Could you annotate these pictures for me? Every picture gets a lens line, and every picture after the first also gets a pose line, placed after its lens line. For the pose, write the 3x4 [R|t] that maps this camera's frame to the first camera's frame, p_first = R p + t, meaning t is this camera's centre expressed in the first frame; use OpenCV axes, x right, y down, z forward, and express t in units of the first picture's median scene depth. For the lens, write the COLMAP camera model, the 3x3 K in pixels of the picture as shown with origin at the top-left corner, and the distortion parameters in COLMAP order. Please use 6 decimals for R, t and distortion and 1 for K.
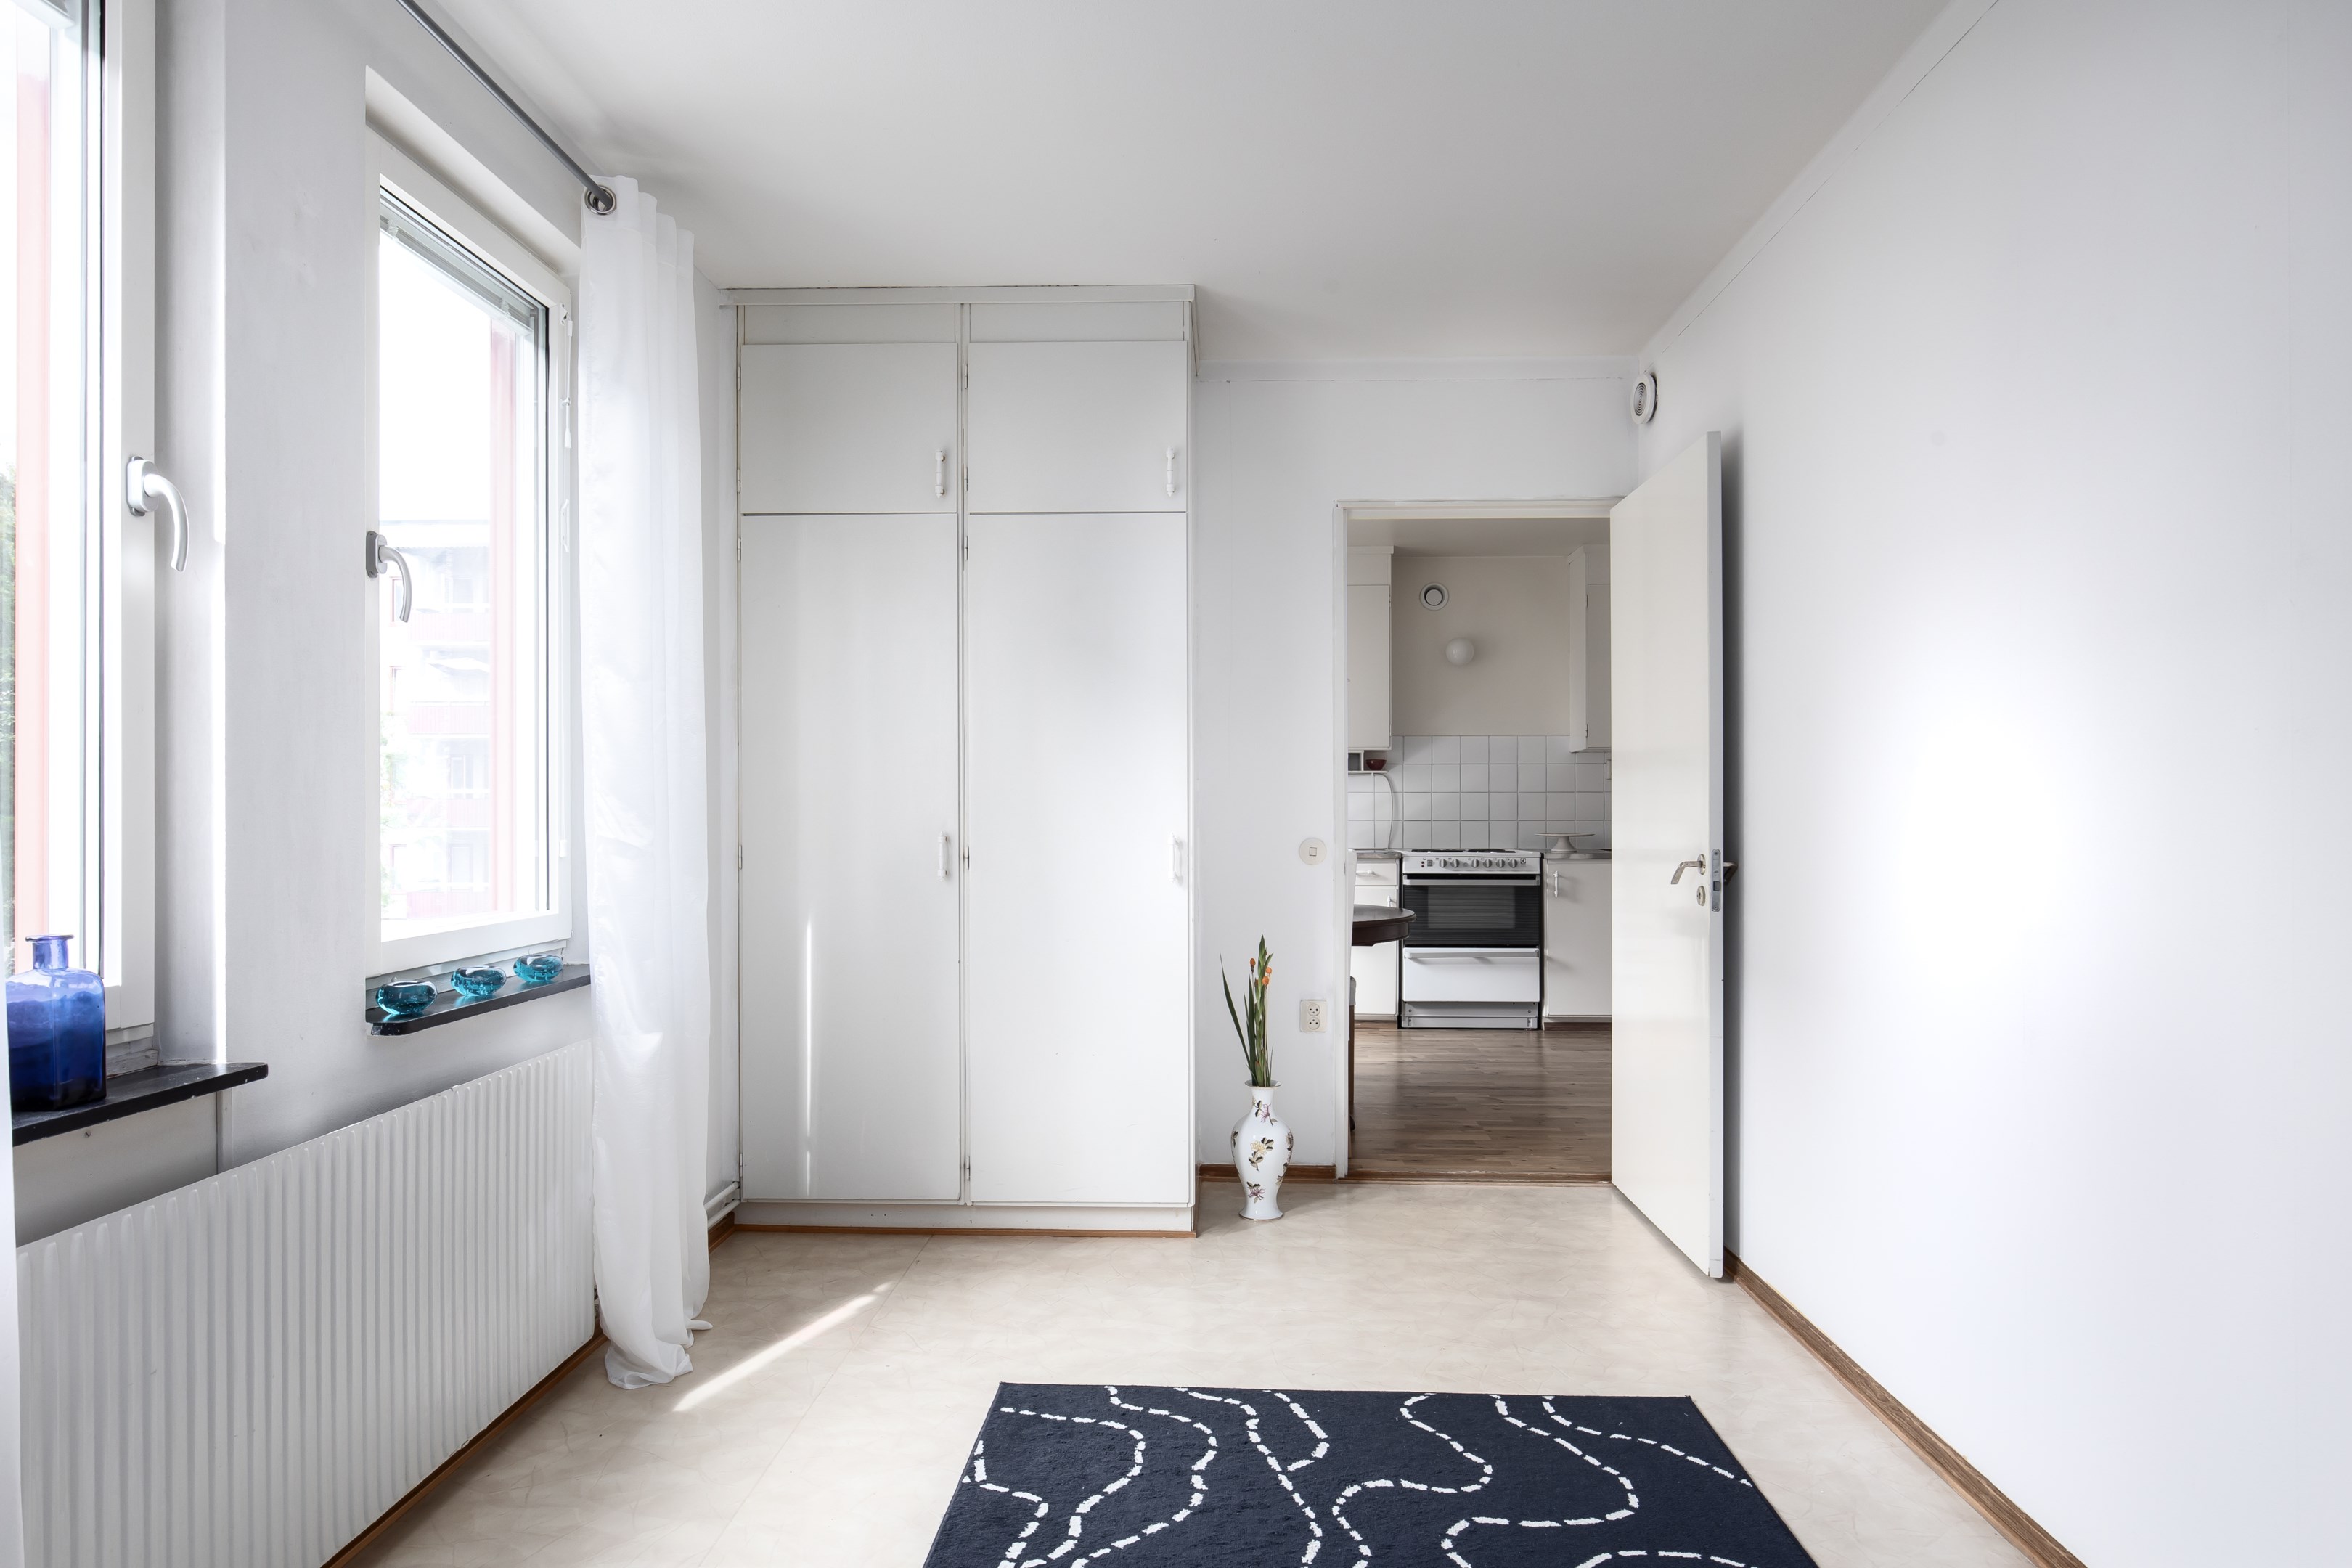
lens RADIAL K [[1384.9, 0, 1175.5], [0, 1384.9, 803.3], [0, 0, 1]] dist [0.000453, -0.000126]
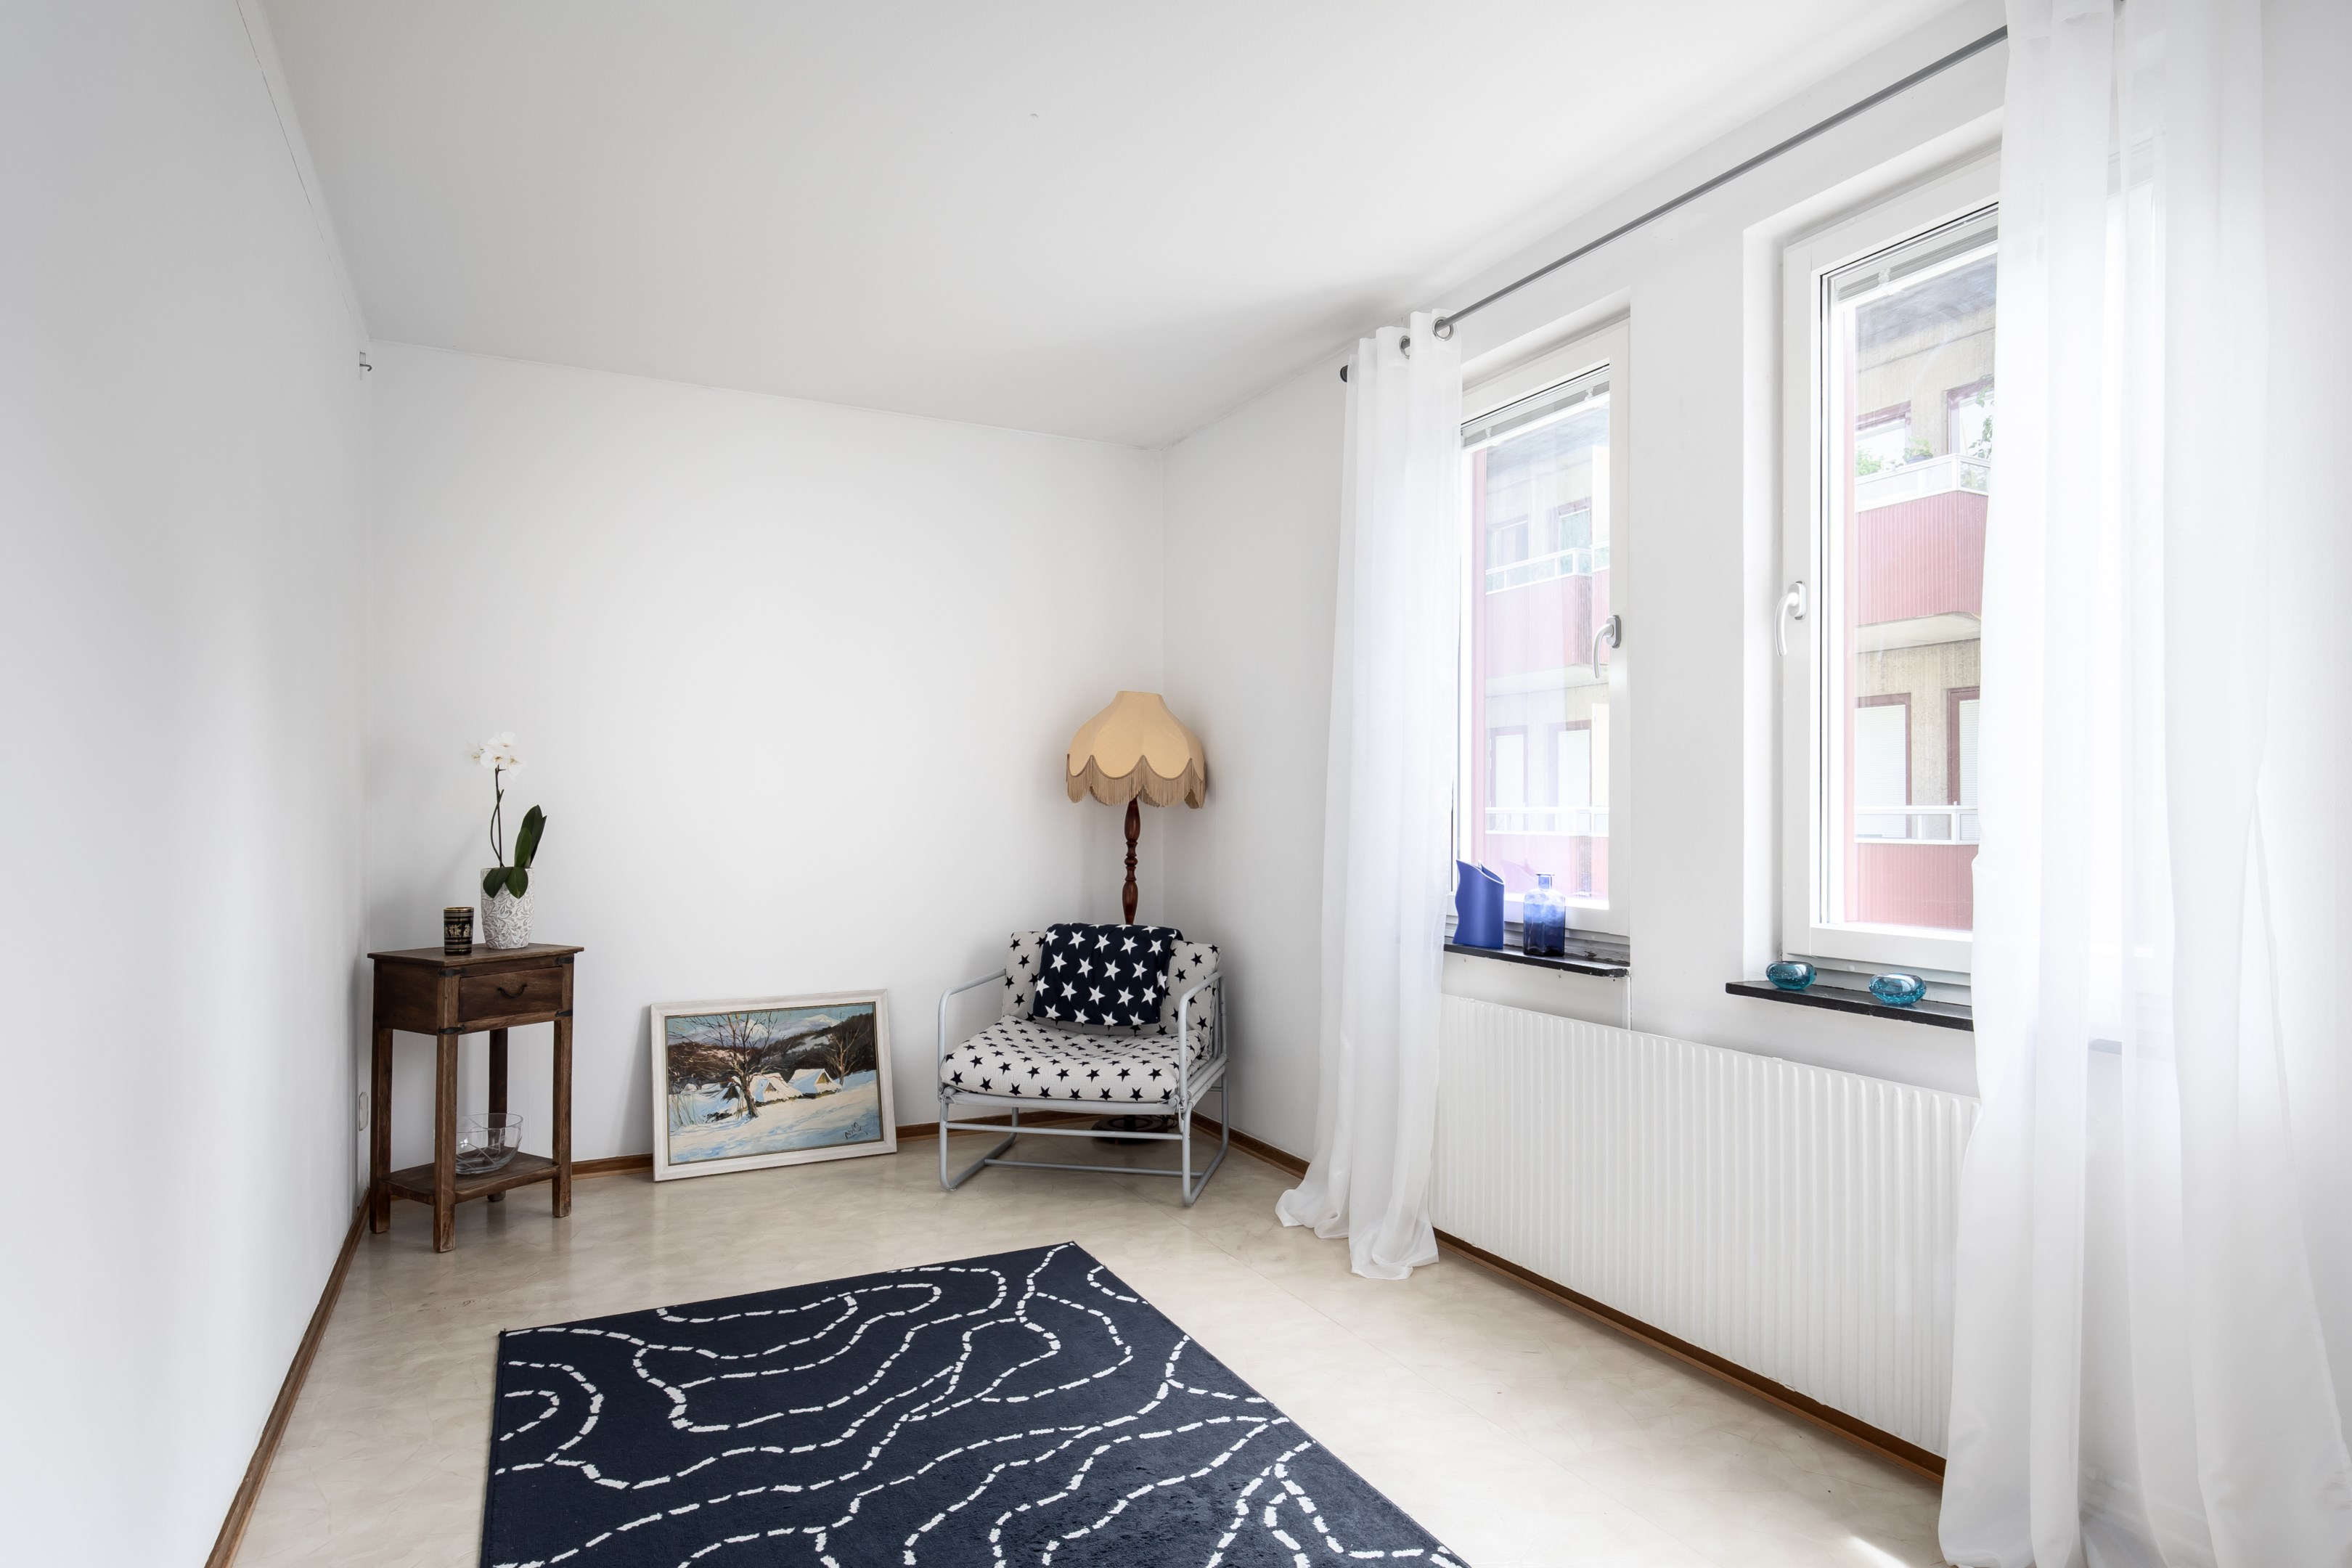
lens RADIAL K [[1299.4, 0, 1174.9], [0, 1299.4, 811.9], [0, 0, 1]] dist [-0.015640, 0.001519]
pose [[-0.889325, -0.002783, -0.457267, 0.147578], [-0.000596, 0.999988, -0.004927, -0.000797], [0.457275, -0.004110, -0.889316, 0.563603]]
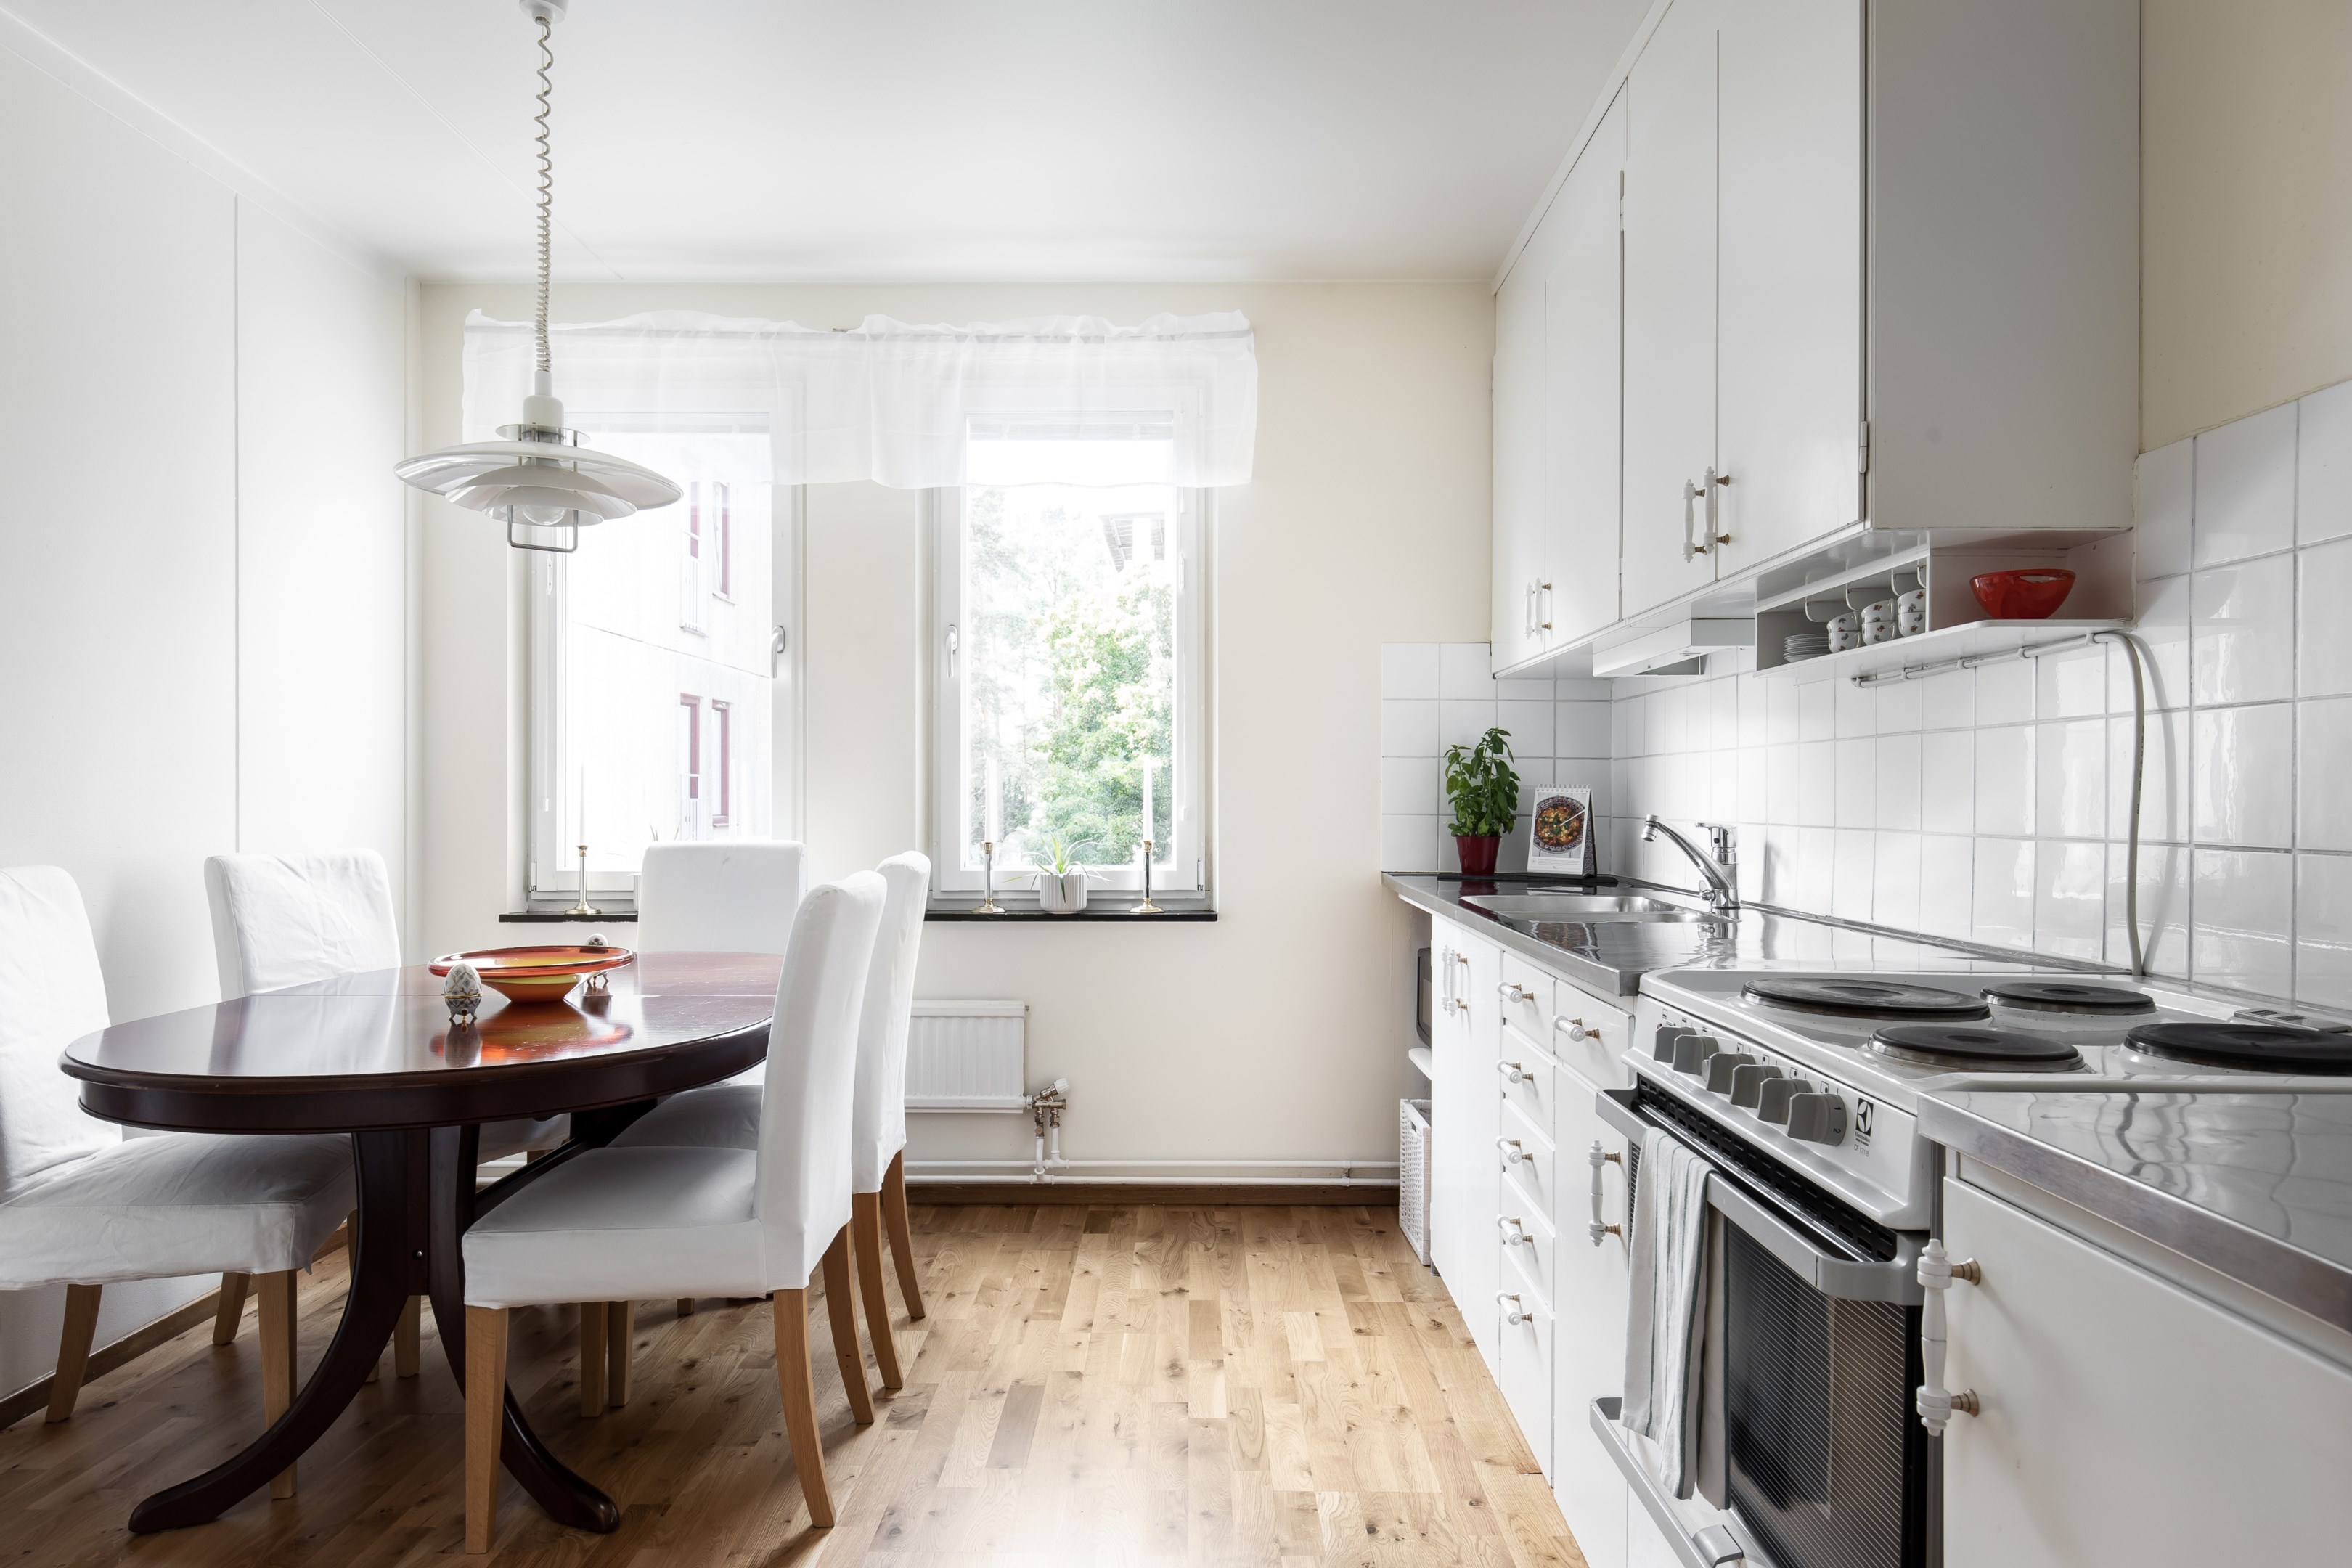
lens RADIAL K [[1469.4, 0, 1178.1], [0, 1469.4, 802.9], [0, 0, 1]] dist [-0.002521, -0.000163]
pose [[0.003240, 0.002717, -0.999991, 0.413141], [0.006424, 0.999976, 0.002738, 0.004747], [0.999974, -0.006433, 0.003222, 0.919794]]
